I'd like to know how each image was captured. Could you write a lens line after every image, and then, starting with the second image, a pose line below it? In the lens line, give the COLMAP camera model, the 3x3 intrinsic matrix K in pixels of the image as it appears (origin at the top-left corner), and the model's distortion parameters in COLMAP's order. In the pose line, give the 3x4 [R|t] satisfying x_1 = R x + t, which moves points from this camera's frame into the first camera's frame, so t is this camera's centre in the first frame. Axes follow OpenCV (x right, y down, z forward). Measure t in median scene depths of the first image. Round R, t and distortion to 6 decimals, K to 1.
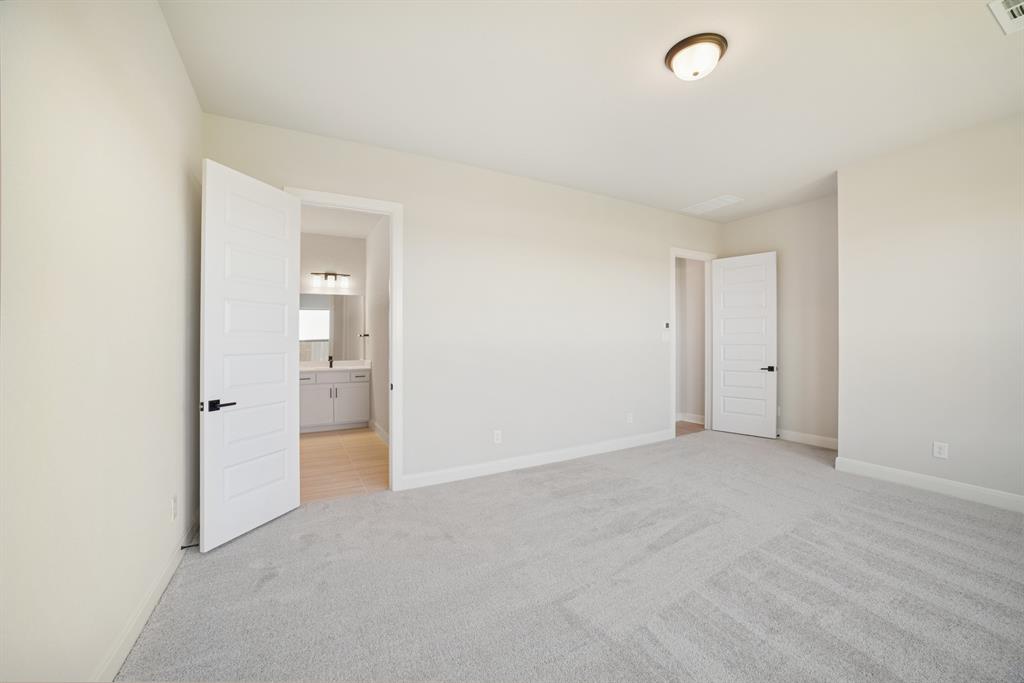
lens RADIAL K [[403.0, 0, 513.7], [0, 403.0, 341.3], [0, 0, 1]] dist [-0.071490, 0.025921]
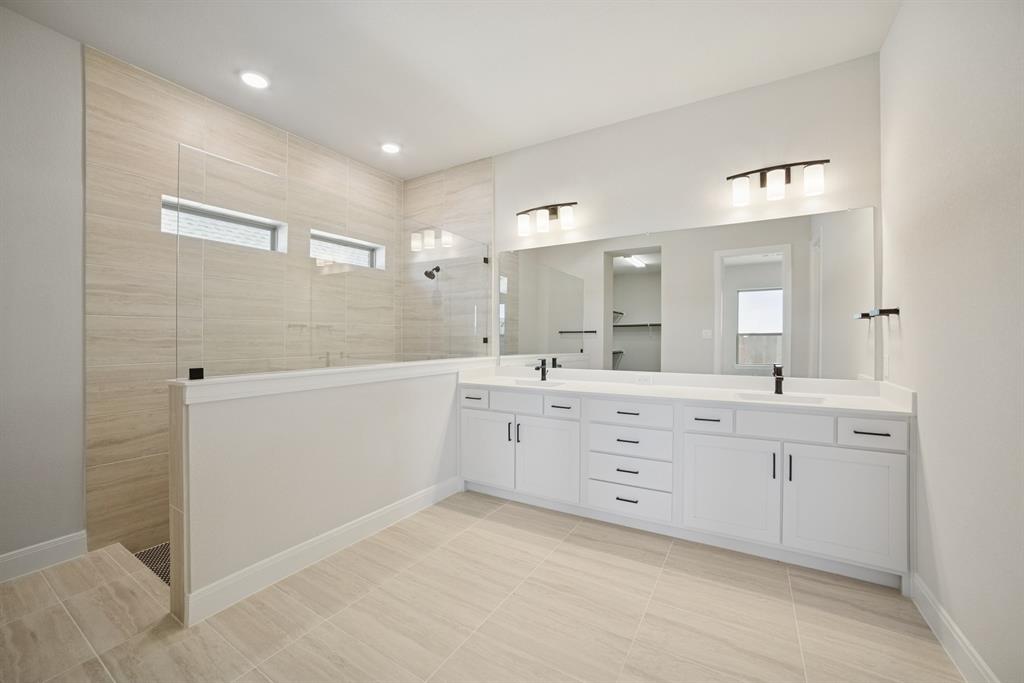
lens RADIAL K [[403.0, 0, 513.7], [0, 403.0, 341.3], [0, 0, 1]] dist [-0.071490, 0.025921]
pose [[0.507241, 0.005239, -0.861788, -0.251144], [0.006739, 0.999927, 0.010045, 0.006647], [0.861778, -0.010903, 0.507168, 0.563153]]
